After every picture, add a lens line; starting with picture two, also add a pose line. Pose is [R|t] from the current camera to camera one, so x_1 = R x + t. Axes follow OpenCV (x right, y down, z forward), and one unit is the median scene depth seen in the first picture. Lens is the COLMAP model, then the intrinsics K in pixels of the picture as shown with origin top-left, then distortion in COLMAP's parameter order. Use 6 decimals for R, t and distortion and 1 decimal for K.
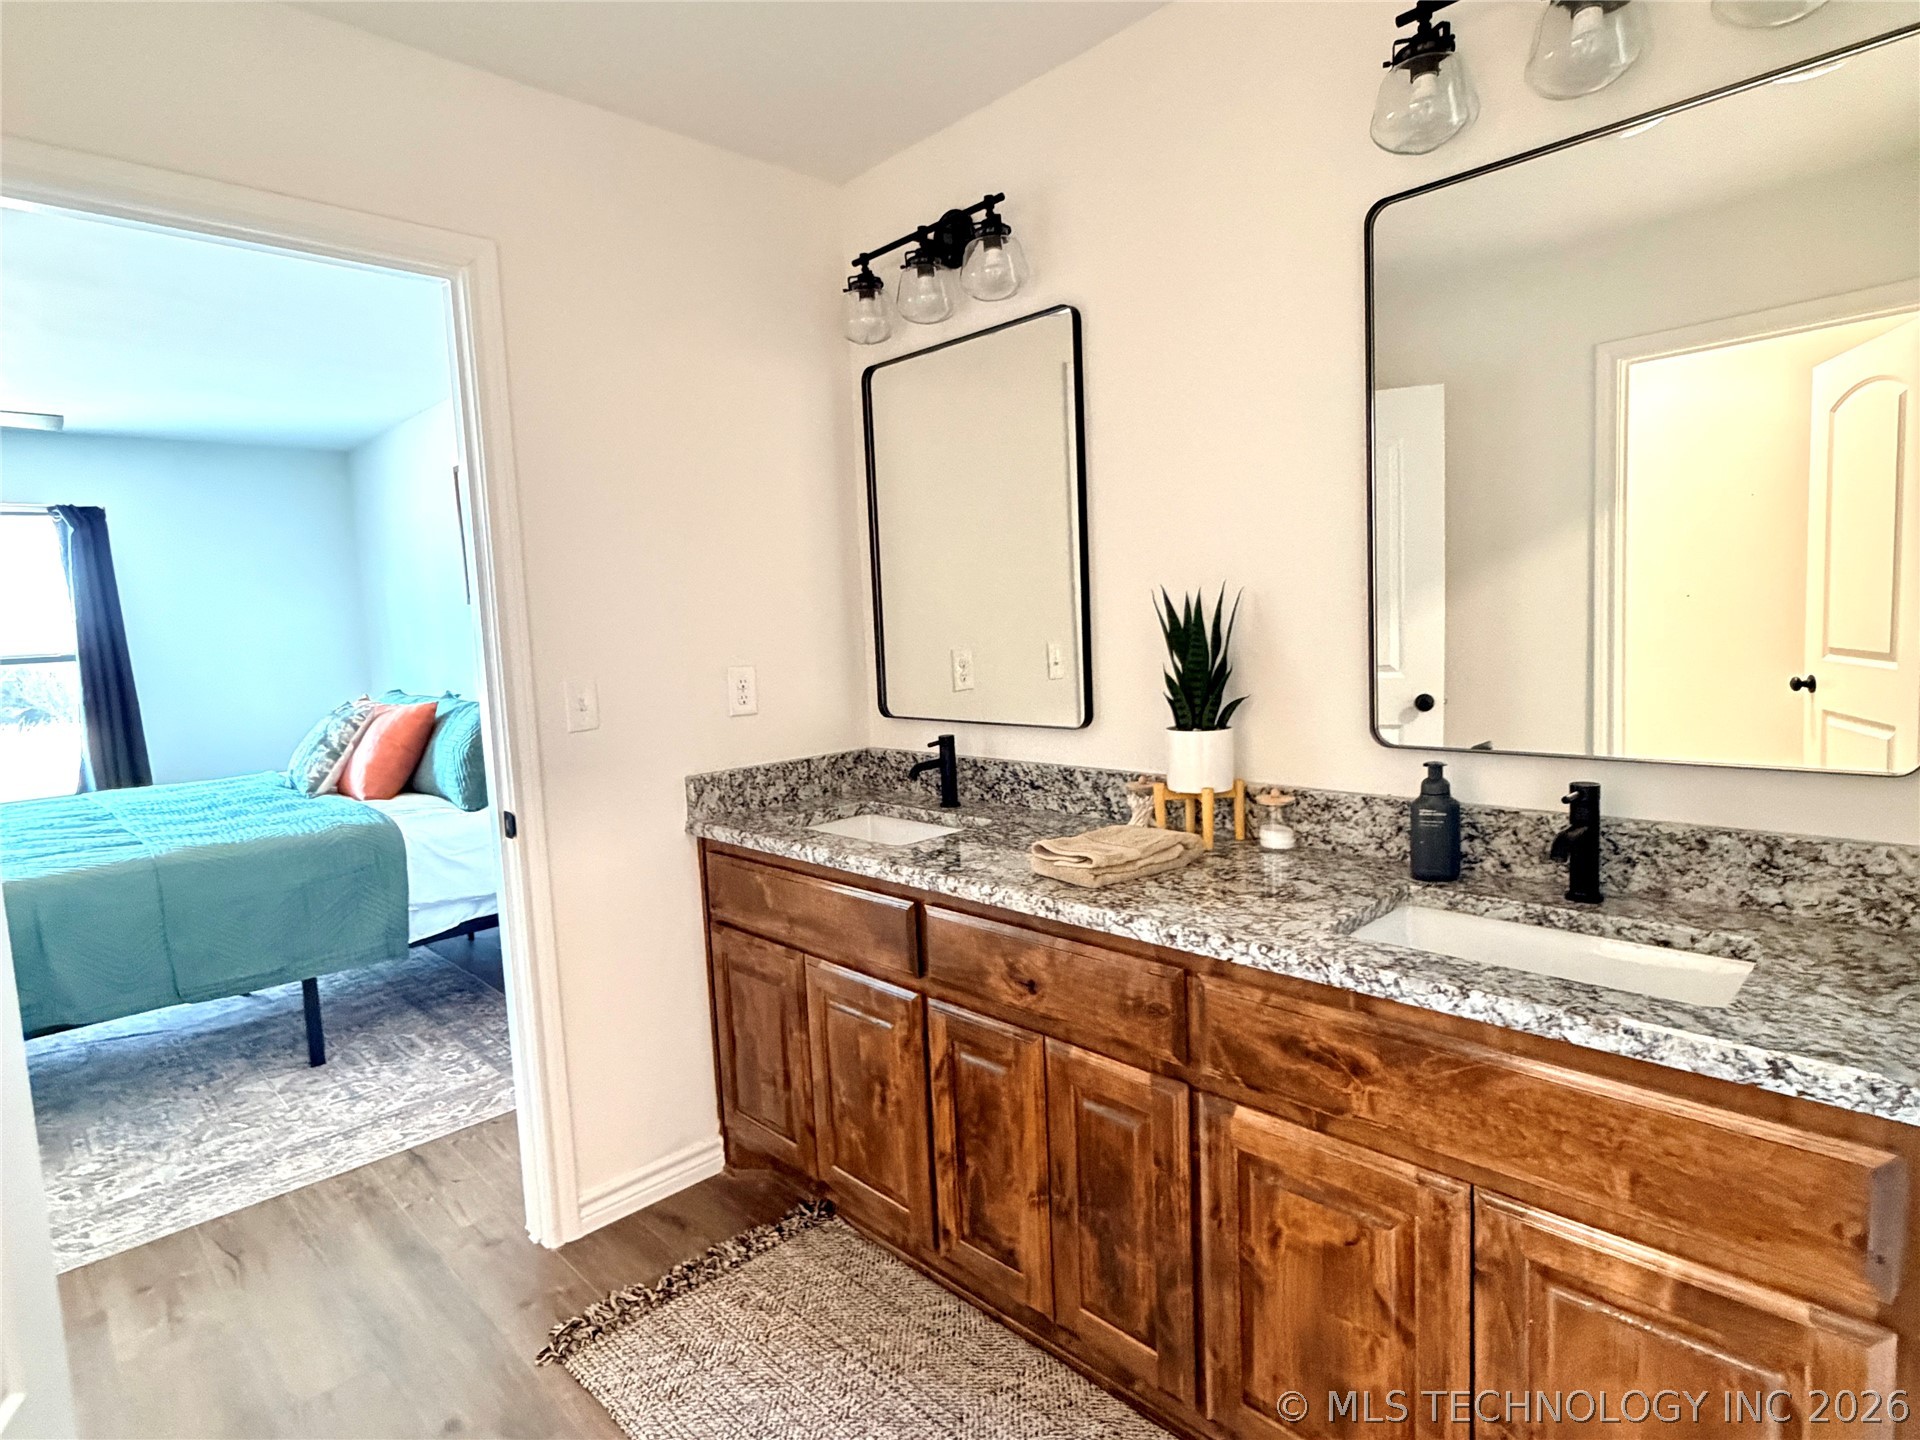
lens RADIAL K [[1019.8, 0, 964.4], [0, 1019.8, 713.5], [0, 0, 1]] dist [0.000871, -0.000457]
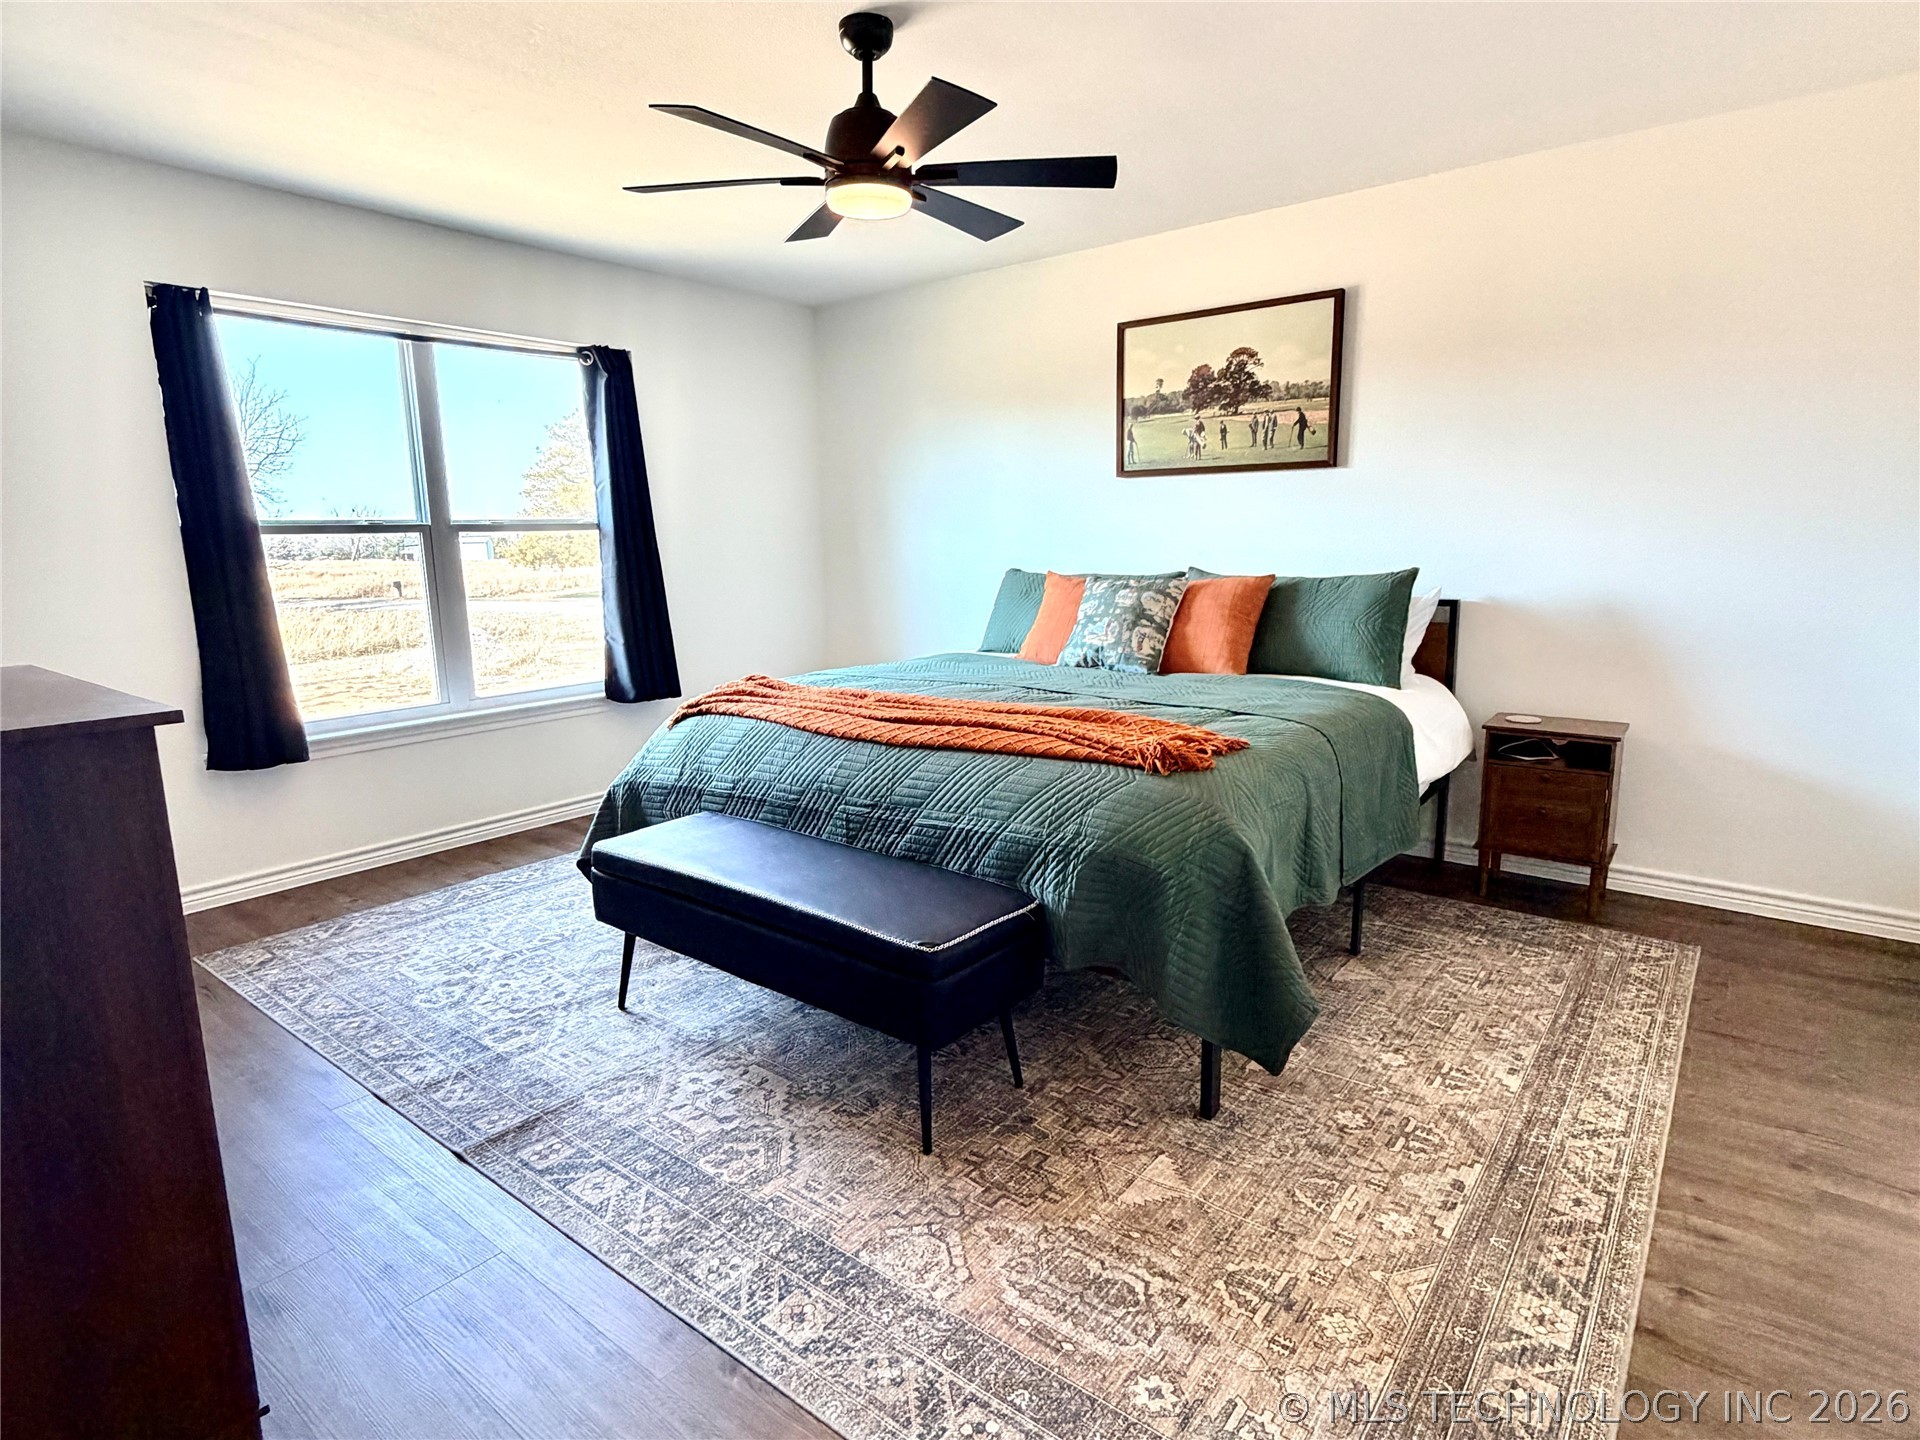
lens RADIAL K [[1019.8, 0, 964.4], [0, 1019.8, 713.5], [0, 0, 1]] dist [0.000871, -0.000457]
pose [[0.991162, 0.006233, 0.132510, -1.757299], [-0.015972, 0.997236, 0.072559, 0.098281], [-0.131692, -0.074034, 0.988522, 0.214403]]
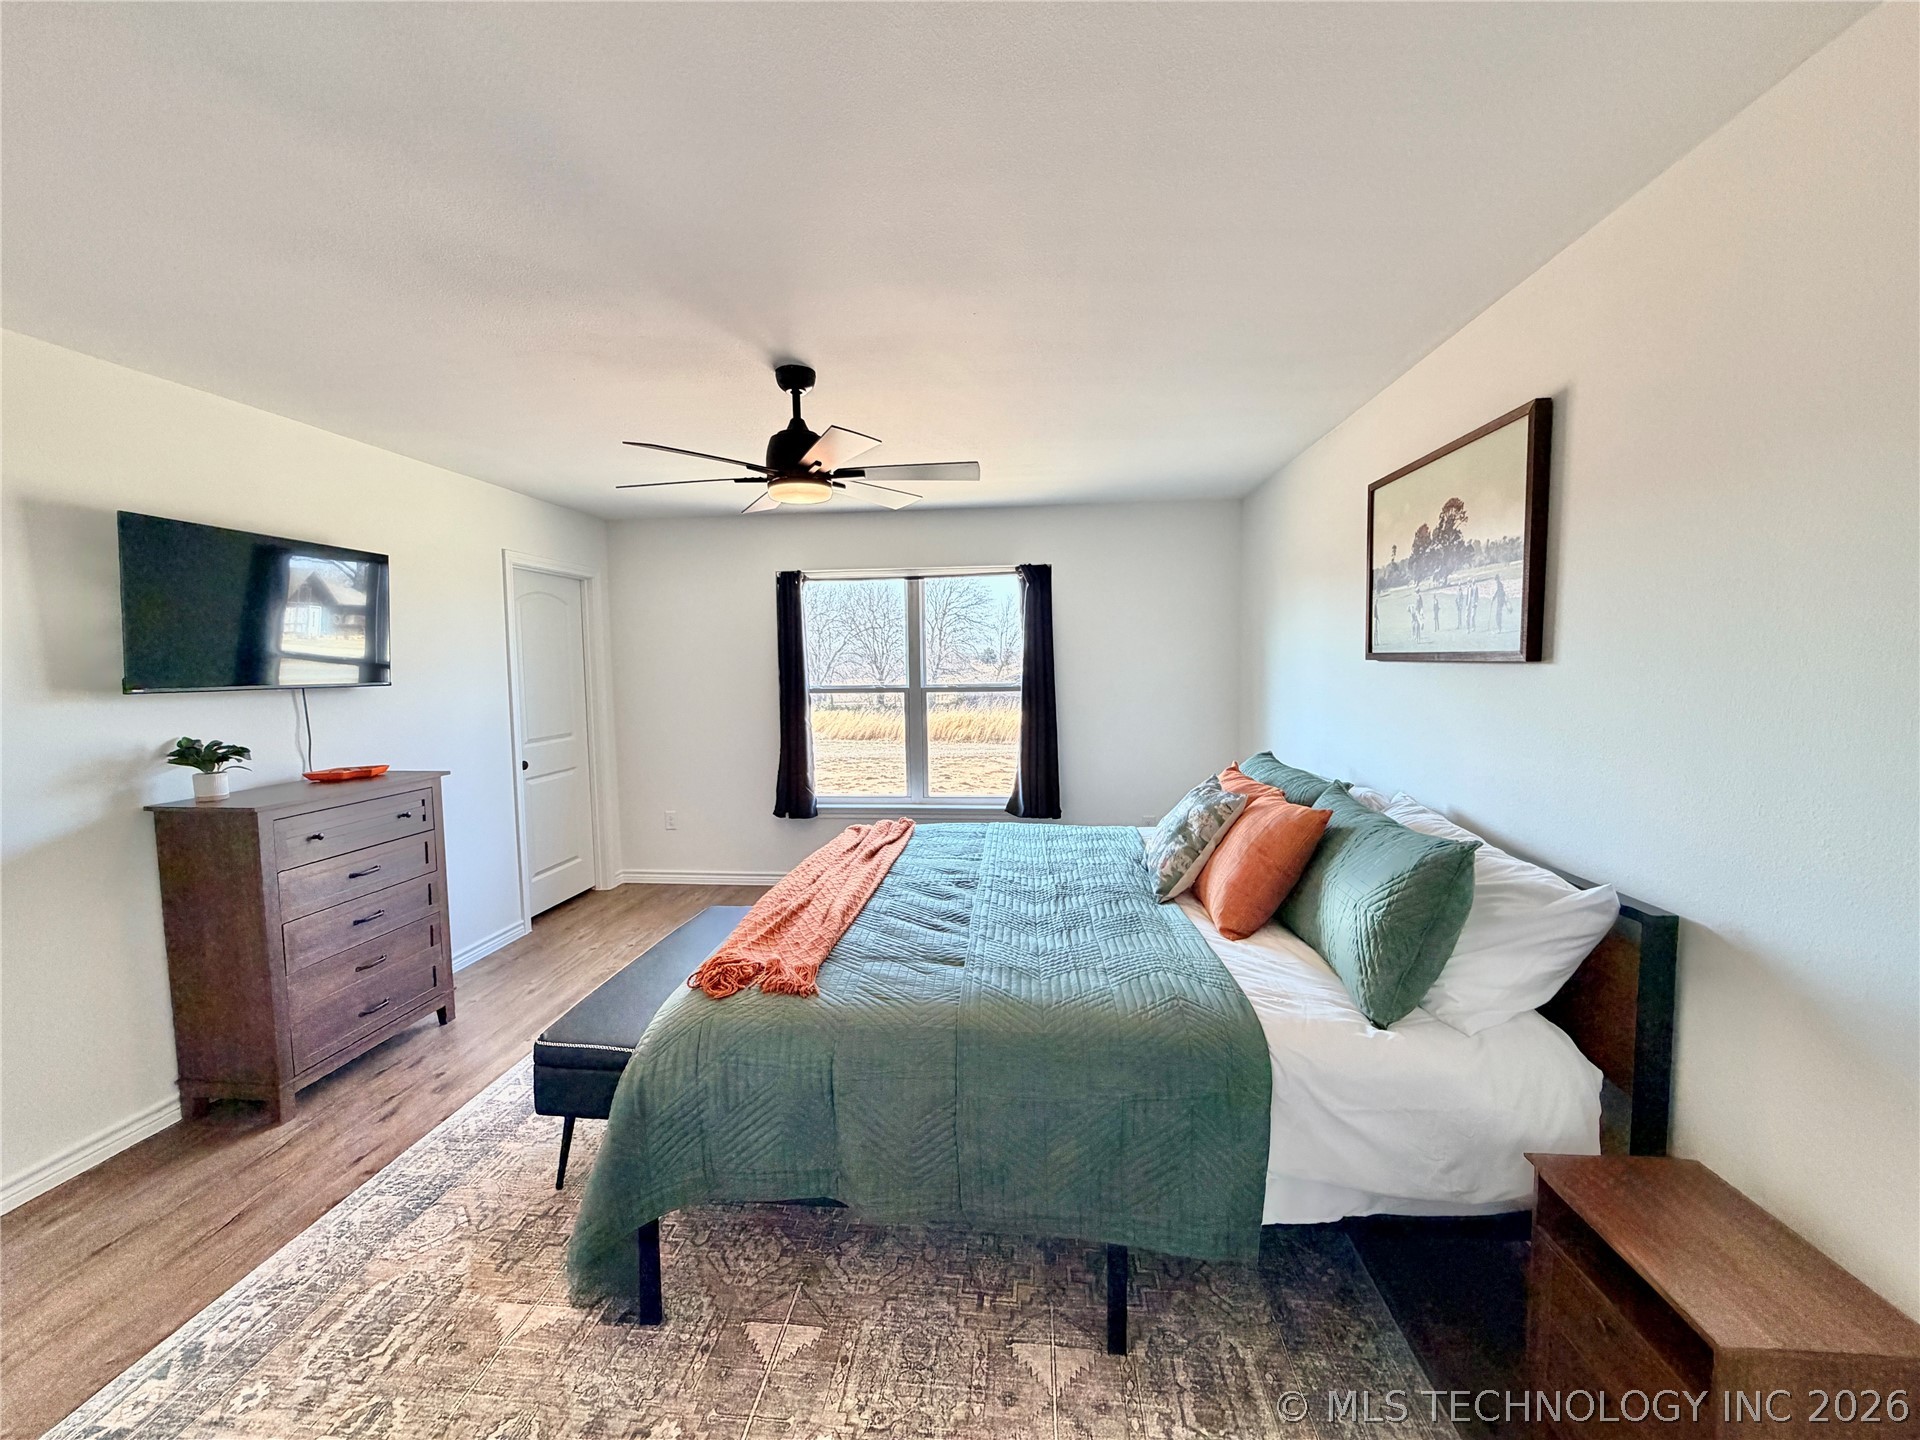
lens RADIAL K [[765.3, 0, 954.3], [0, 765.3, 719.0], [0, 0, 1]] dist [0.000223, 0.000104]
pose [[0.639131, 0.096325, -0.763042, -0.556127], [-0.093497, 0.994499, 0.047230, -0.141225], [0.763394, 0.041156, 0.644621, 0.896433]]
